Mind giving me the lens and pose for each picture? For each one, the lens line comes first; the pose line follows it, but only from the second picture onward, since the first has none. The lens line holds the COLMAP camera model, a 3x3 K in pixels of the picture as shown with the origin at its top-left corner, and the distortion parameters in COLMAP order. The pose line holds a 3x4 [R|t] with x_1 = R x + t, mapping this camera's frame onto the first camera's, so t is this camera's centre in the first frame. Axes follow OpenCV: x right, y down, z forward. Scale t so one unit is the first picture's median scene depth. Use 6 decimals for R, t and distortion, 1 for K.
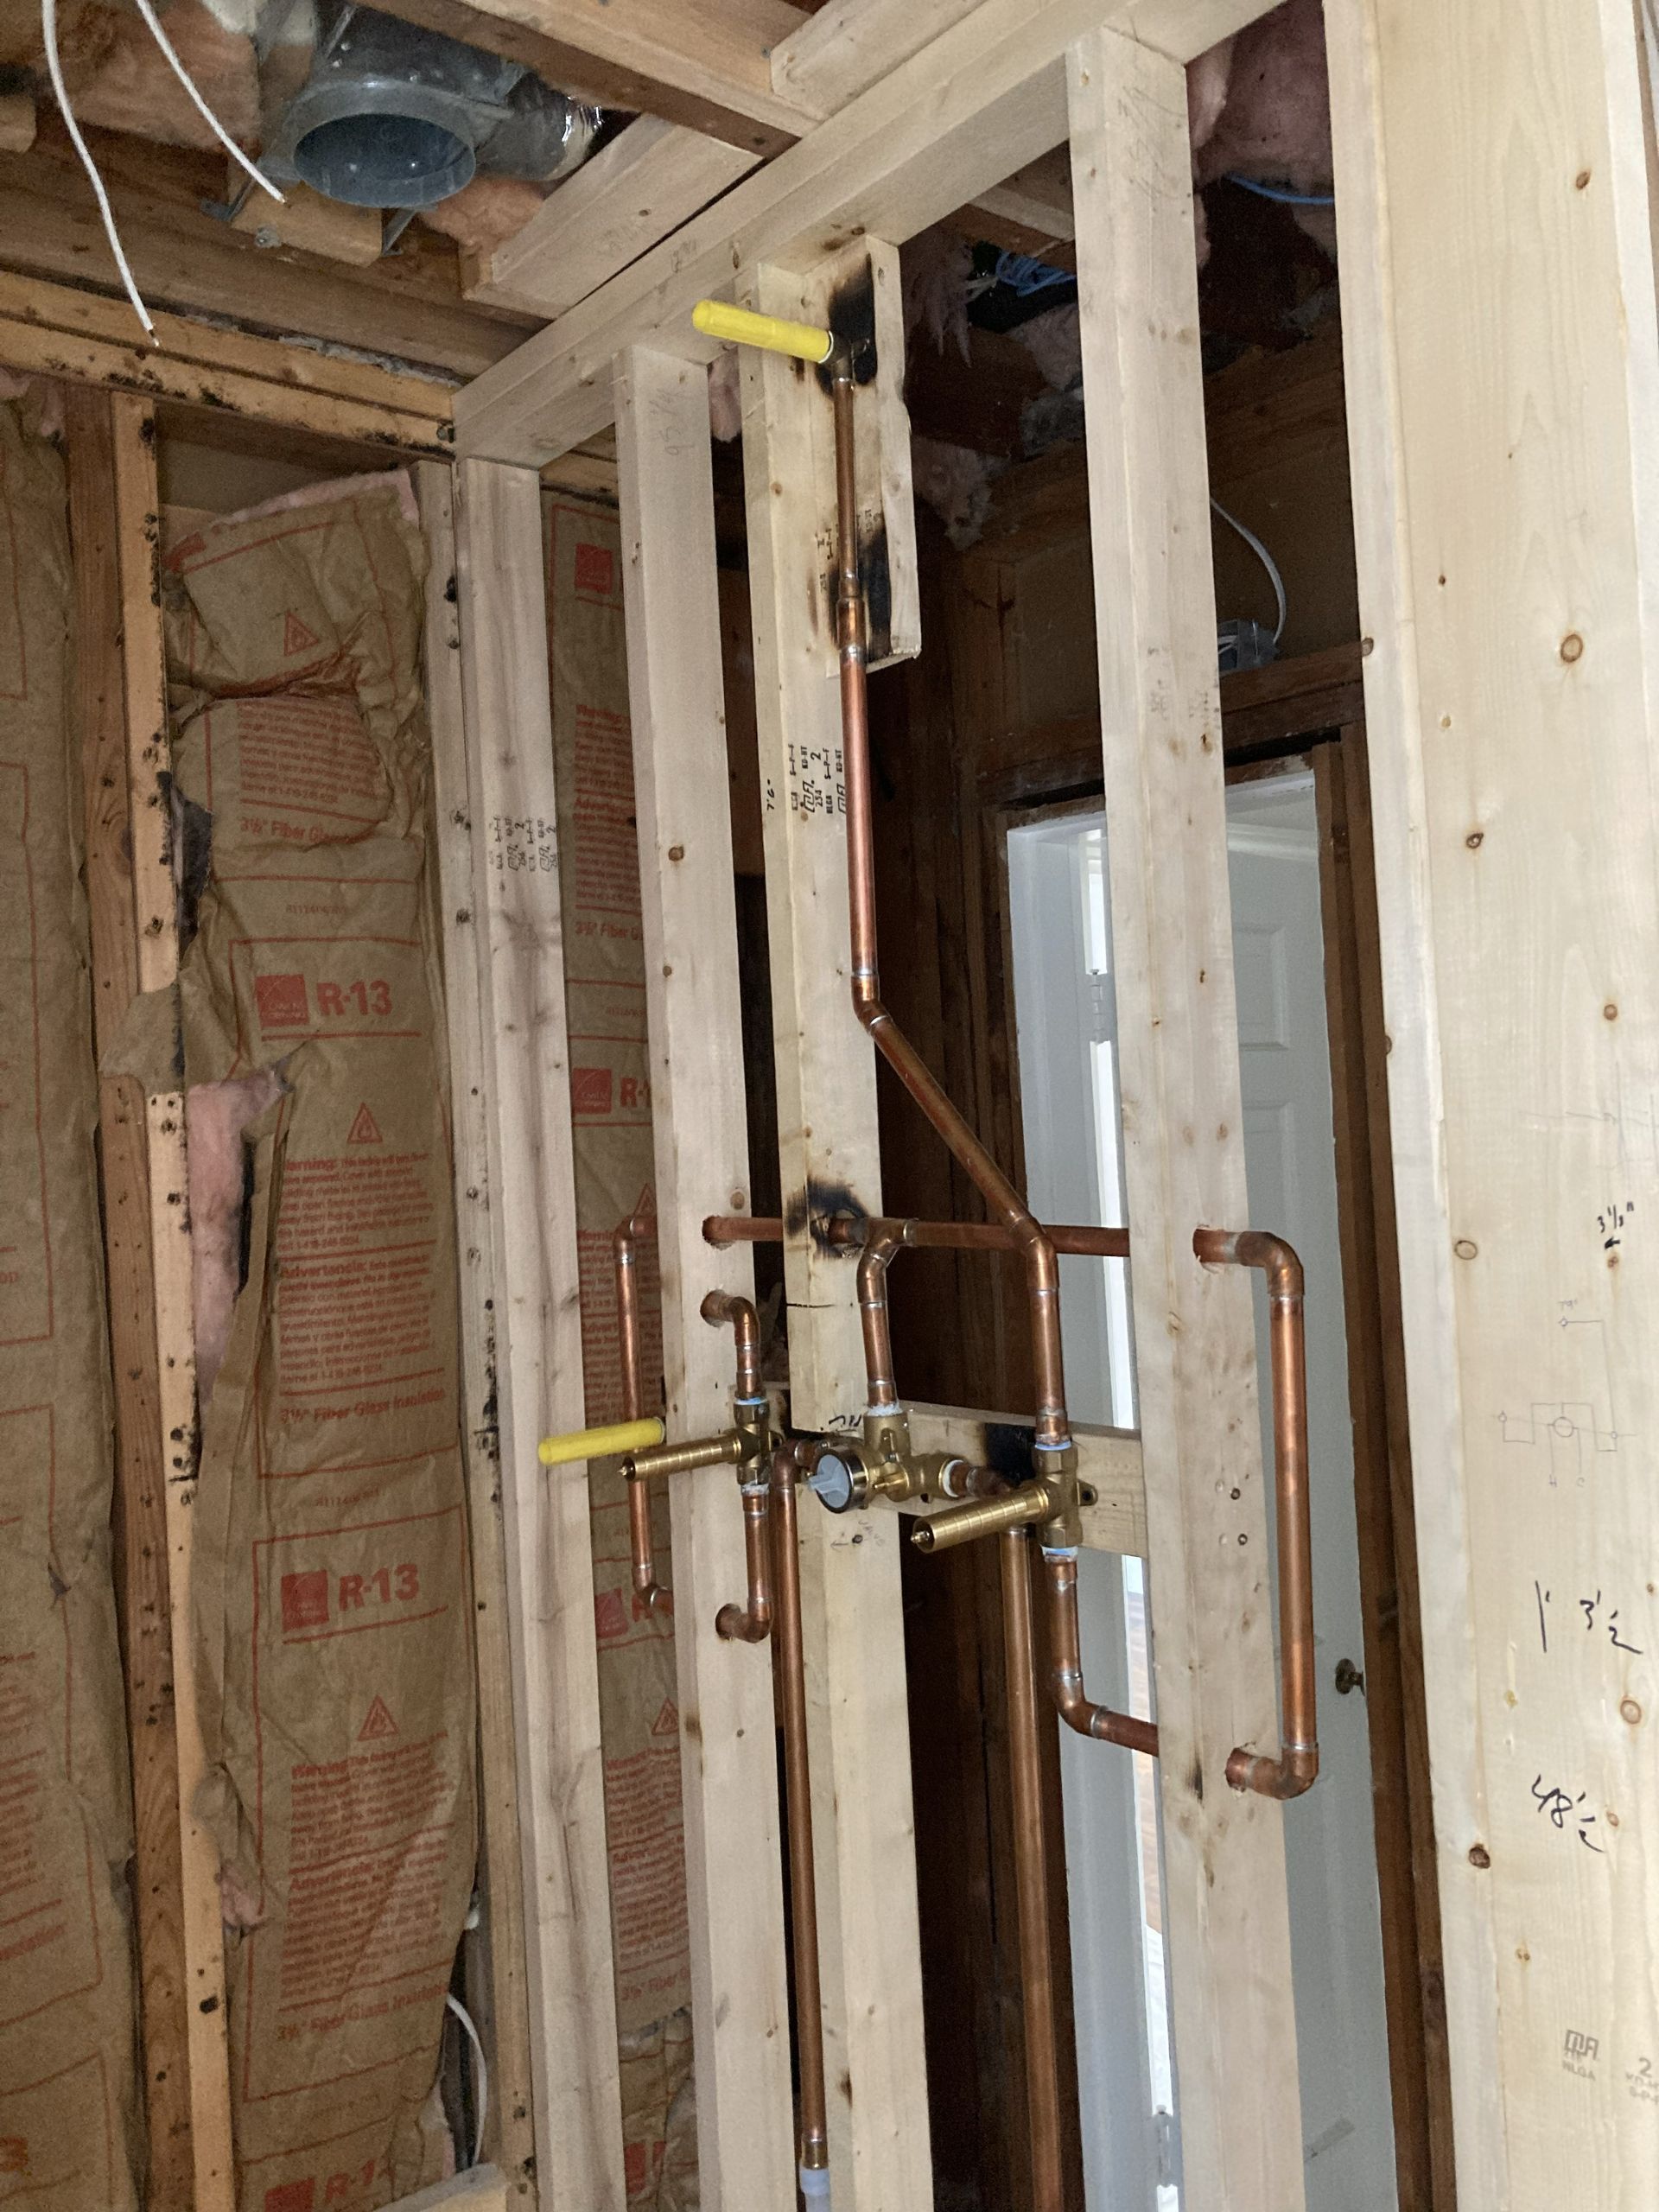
lens RADIAL K [[1762.9, 0, 829.5], [0, 1762.9, 1106.0], [0, 0, 1]] dist [0.090769, -0.143547]
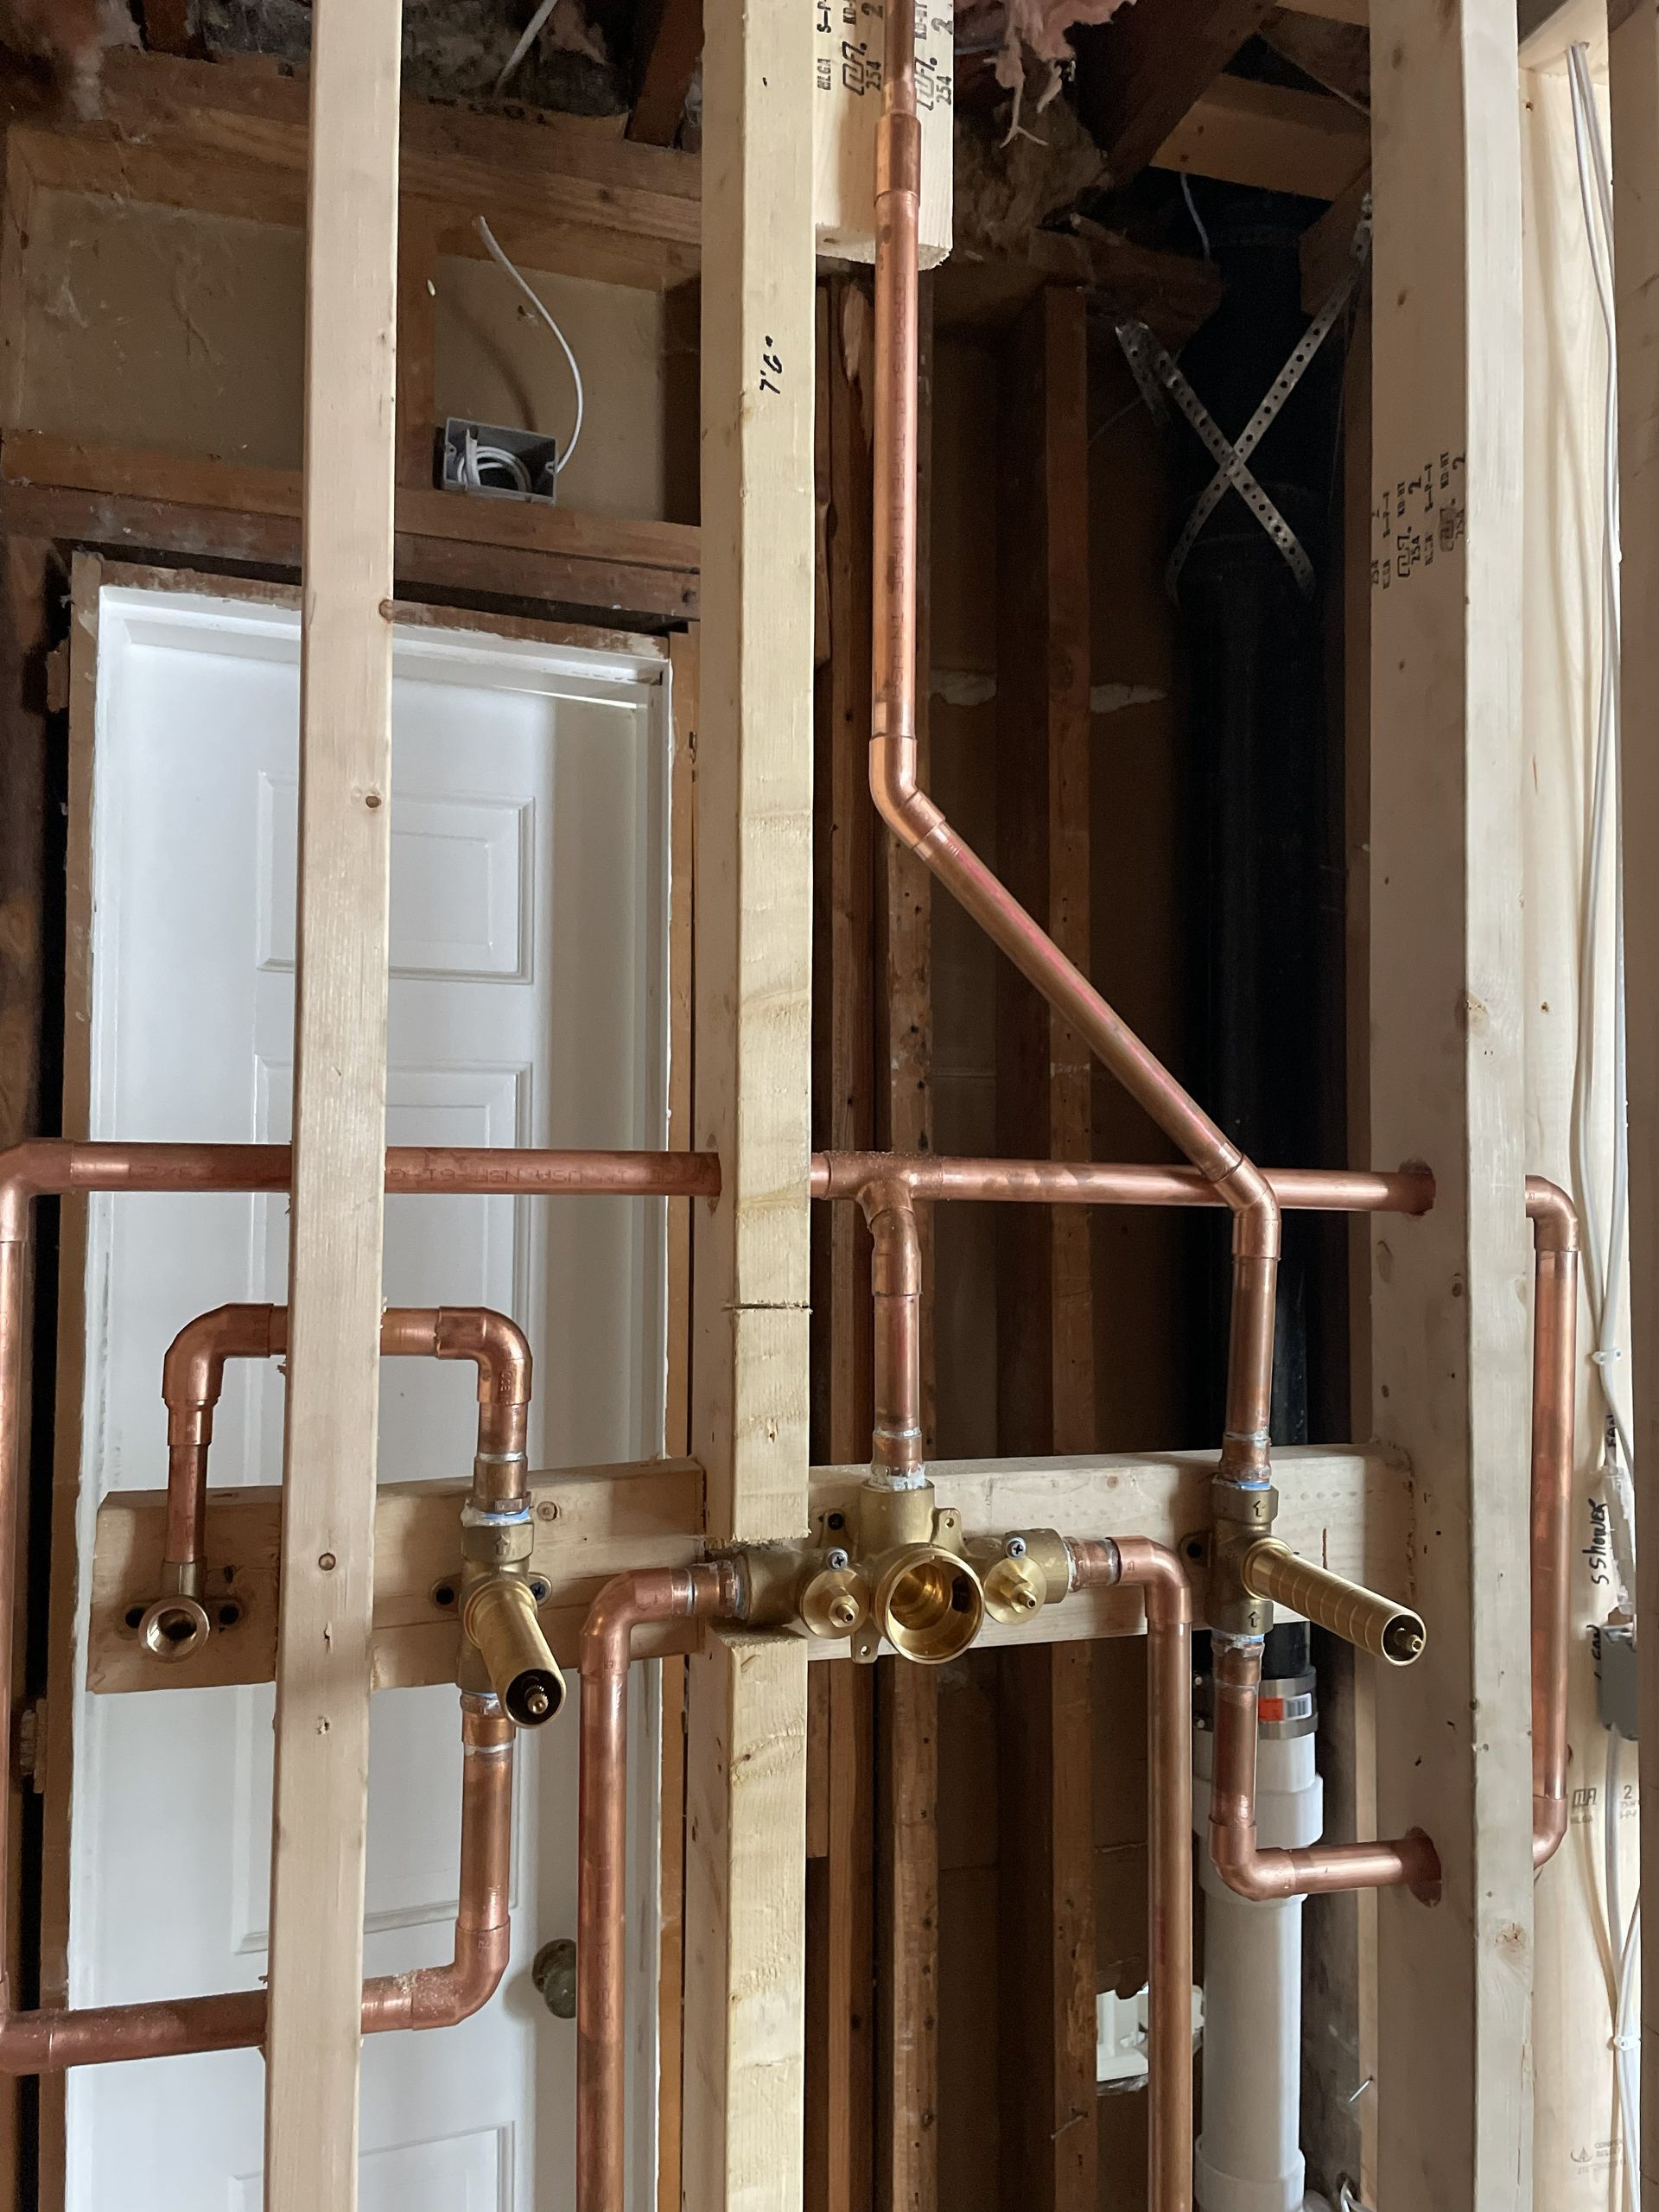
lens RADIAL K [[1762.9, 0, 829.5], [0, 1762.9, 1106.0], [0, 0, 1]] dist [0.090769, -0.143547]
pose [[0.411522, 0.096735, 0.906252, -0.396583], [-0.044286, 0.995299, -0.086130, 0.077059], [-0.910323, -0.004690, 0.413871, 0.595949]]
